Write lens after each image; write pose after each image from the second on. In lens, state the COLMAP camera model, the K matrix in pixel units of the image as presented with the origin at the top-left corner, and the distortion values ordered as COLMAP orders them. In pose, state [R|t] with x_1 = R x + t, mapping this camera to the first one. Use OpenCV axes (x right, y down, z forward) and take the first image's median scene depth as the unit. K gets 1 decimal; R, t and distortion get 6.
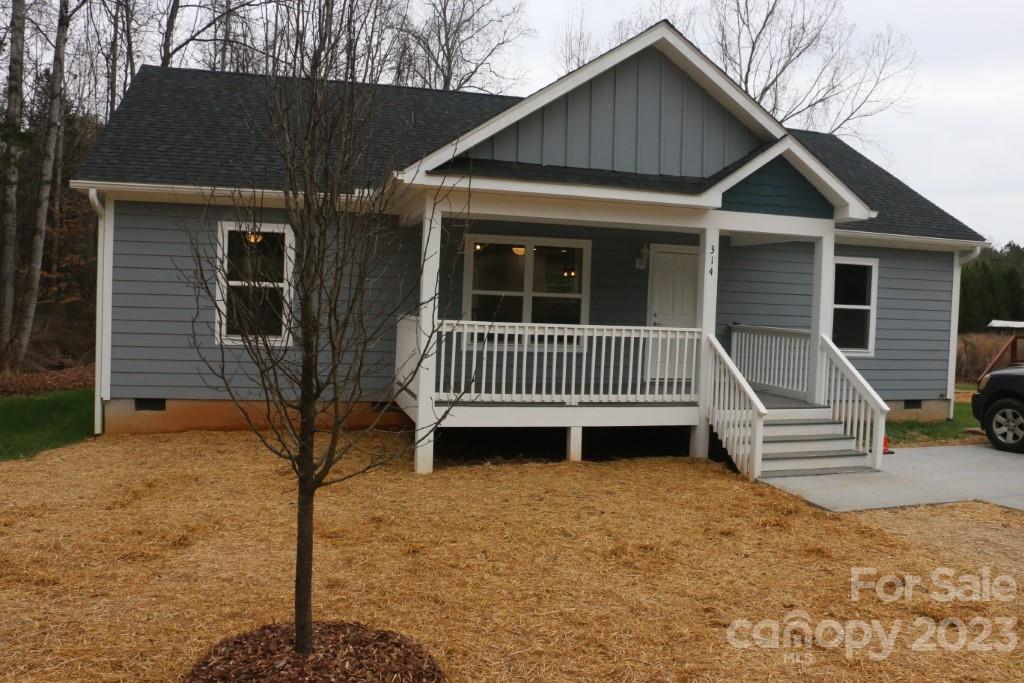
lens RADIAL K [[836.1, 0, 512.0], [0, 836.1, 341.5], [0, 0, 1]] dist [-0.194635, 0.165188]
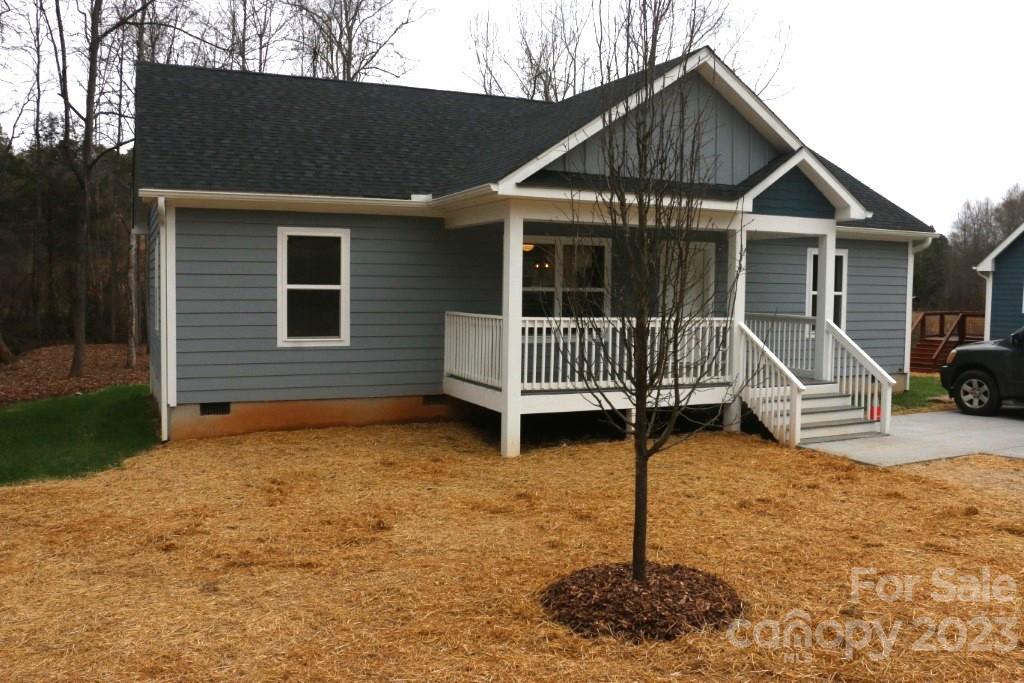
lens RADIAL K [[874.7, 0, 512.0], [0, 874.7, 341.5], [0, 0, 1]] dist [-0.117380, 0.010379]
pose [[0.986381, -0.034270, 0.160866, -0.264997], [0.032348, 0.999371, 0.014555, -0.010315], [-0.161264, -0.009153, 0.986869, -0.130807]]
